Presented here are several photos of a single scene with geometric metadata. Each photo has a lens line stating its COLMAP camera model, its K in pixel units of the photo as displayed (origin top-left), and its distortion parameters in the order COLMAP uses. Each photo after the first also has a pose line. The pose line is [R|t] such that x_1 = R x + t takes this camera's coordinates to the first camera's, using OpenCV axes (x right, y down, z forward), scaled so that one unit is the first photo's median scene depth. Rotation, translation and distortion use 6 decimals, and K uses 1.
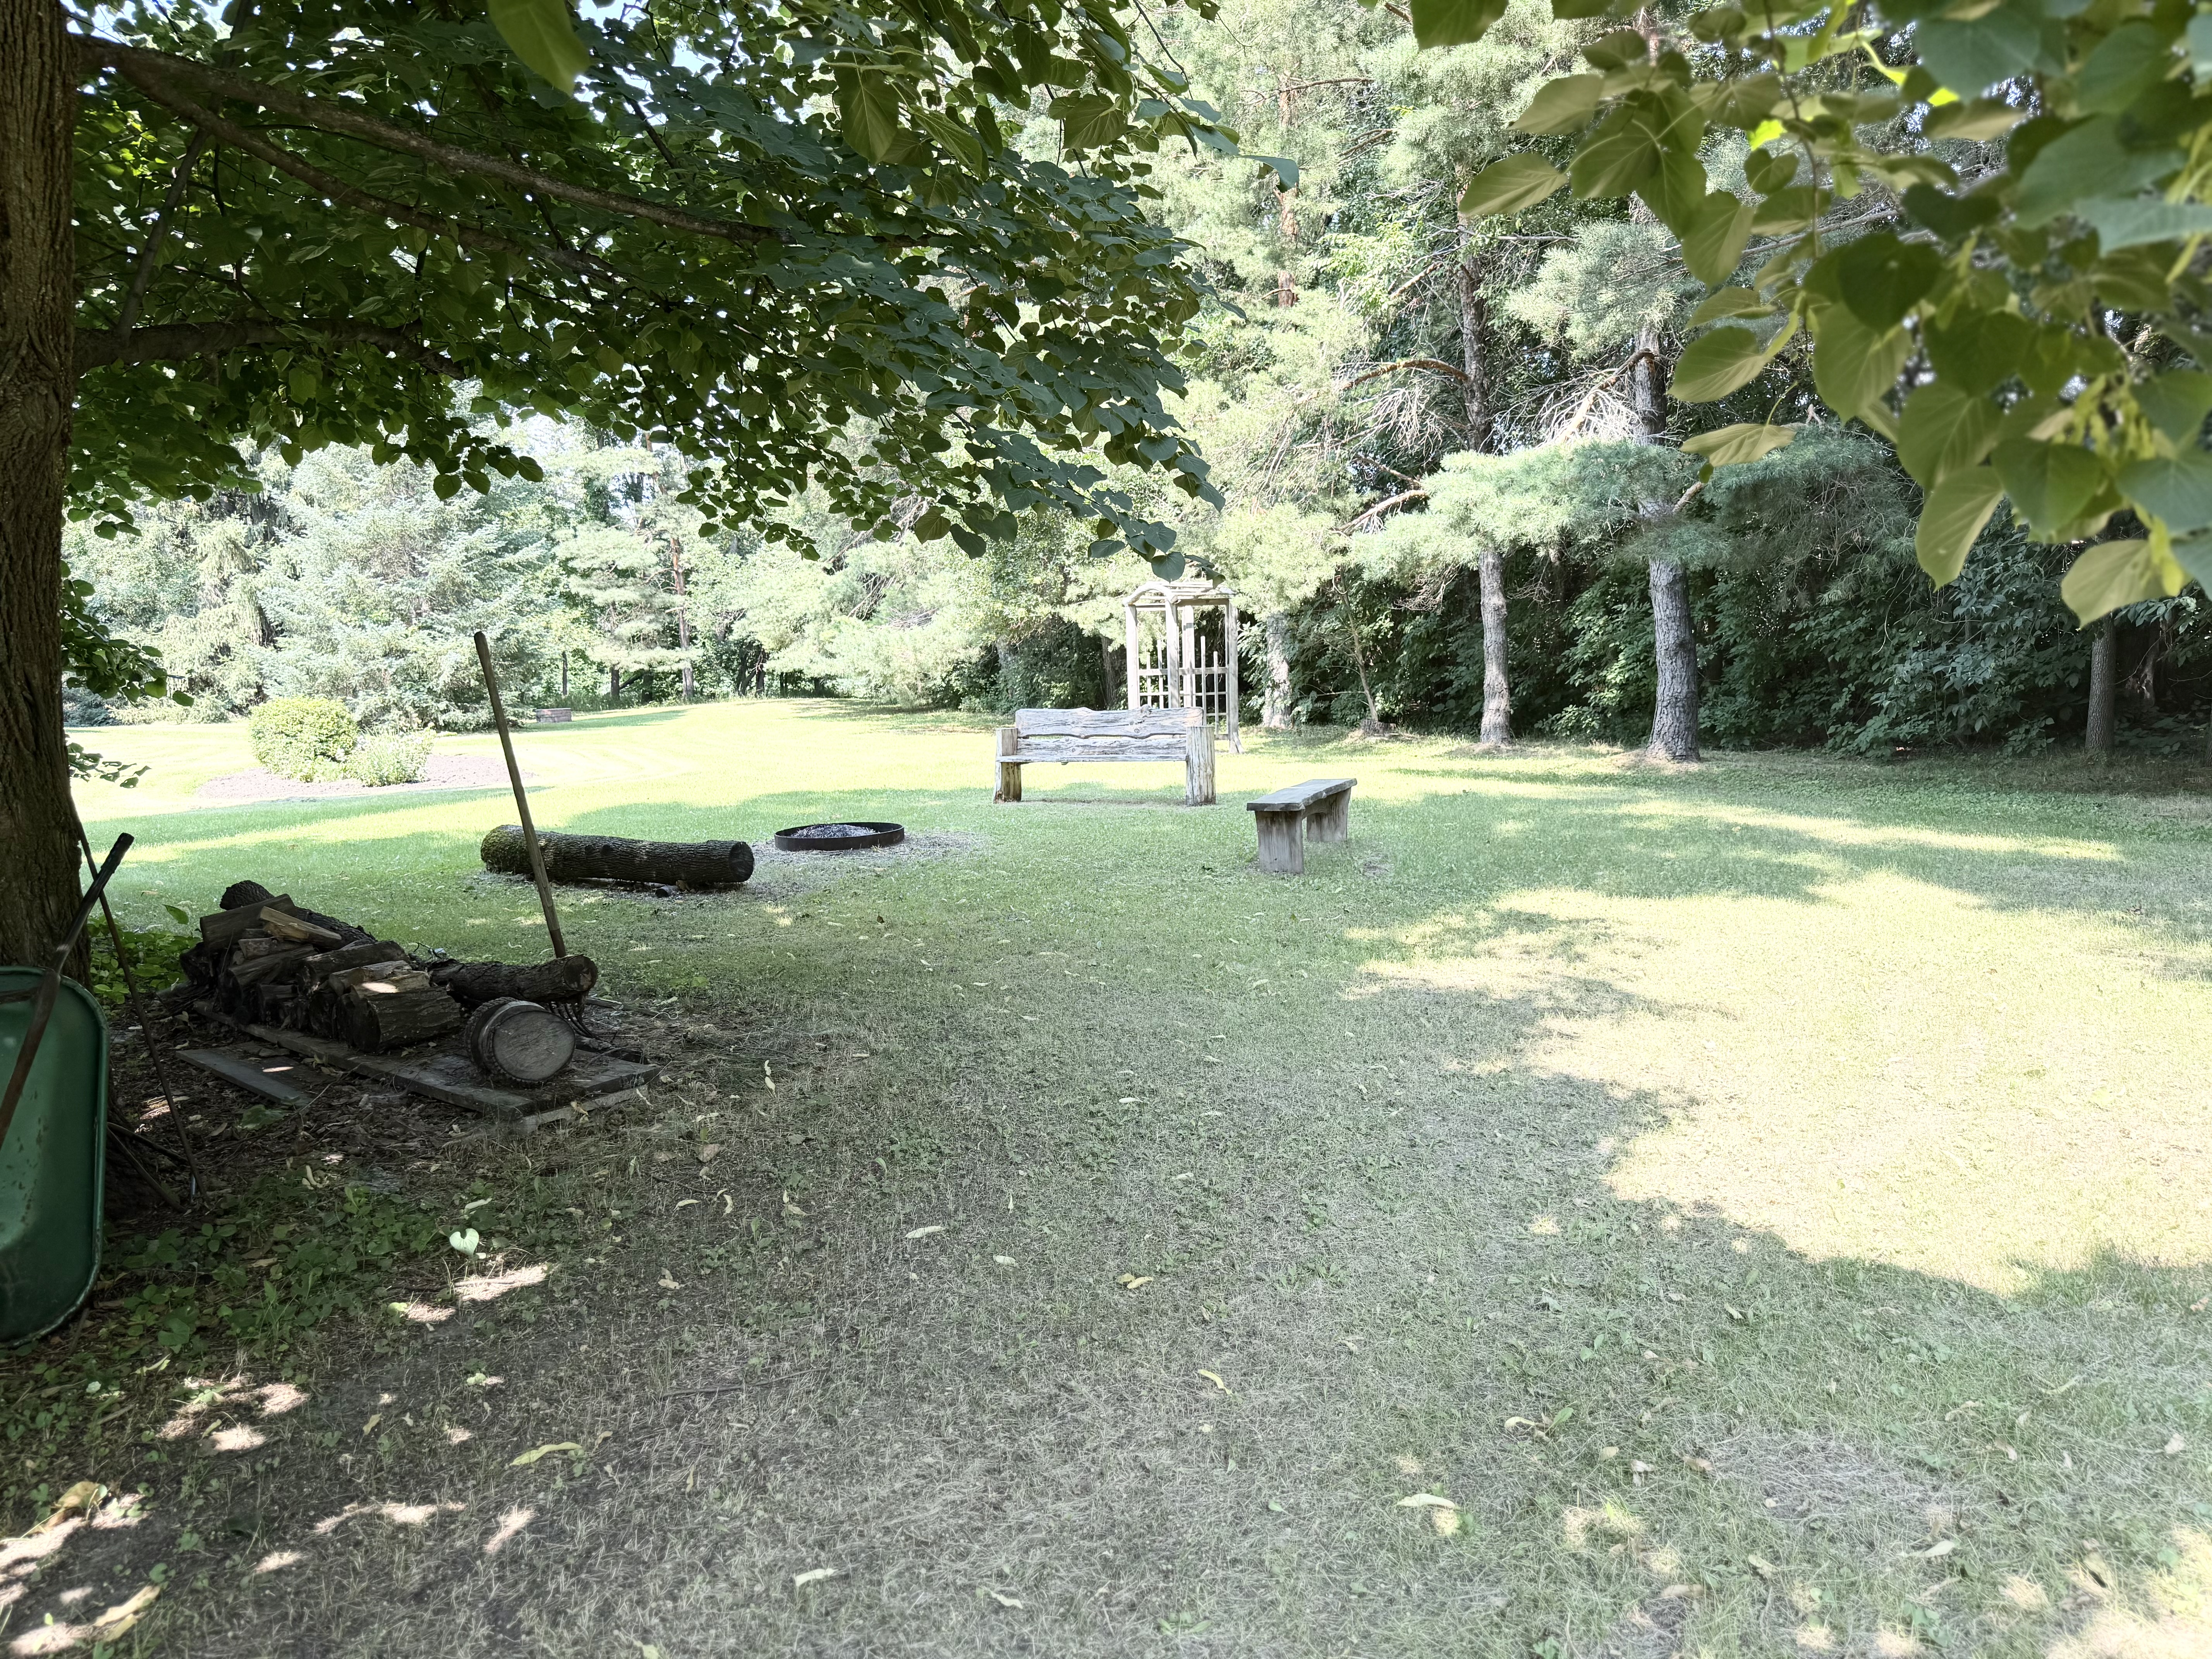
lens RADIAL K [[1542.2, 0, 1104.8], [0, 1542.2, 833.3], [0, 0, 1]] dist [0.035137, -0.046796]
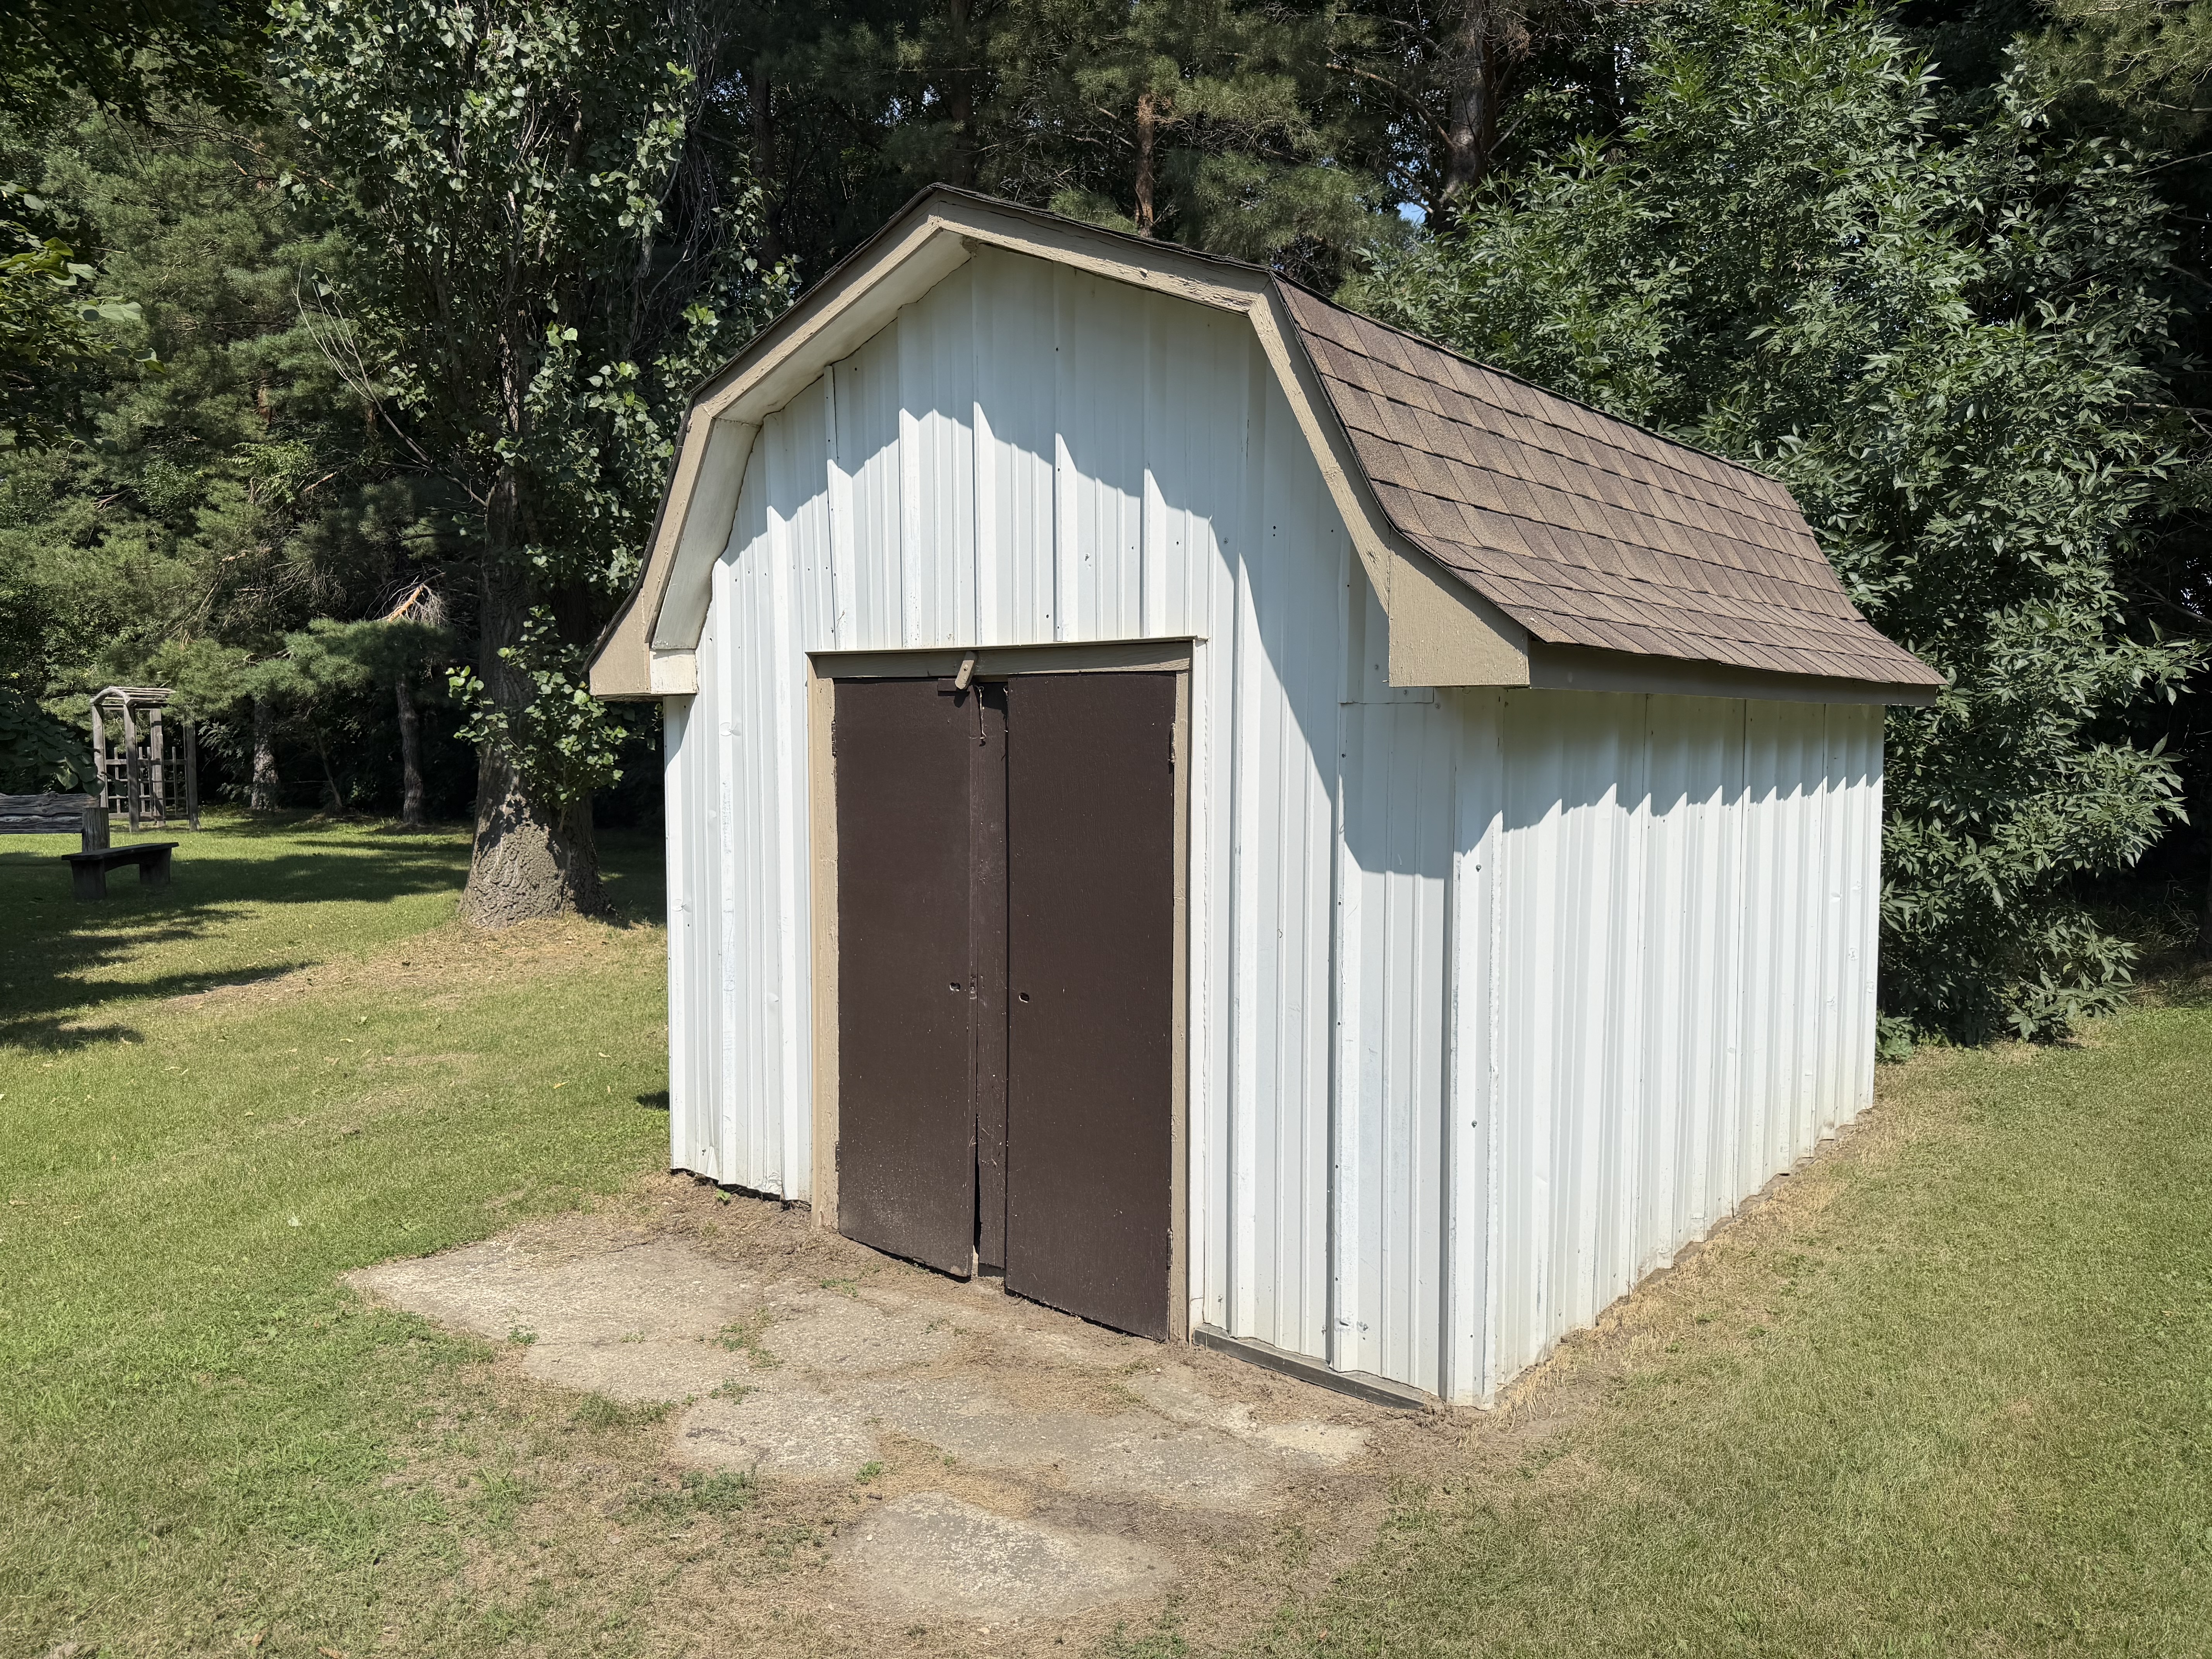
lens RADIAL K [[1542.2, 0, 1110.2], [0, 1542.2, 826.8], [0, 0, 1]] dist [0.035137, -0.046796]
pose [[0.872745, 0.004598, 0.488156, 0.127158], [0.024262, 0.998311, -0.052779, 0.029995], [-0.487574, 0.057907, 0.871159, -0.451201]]
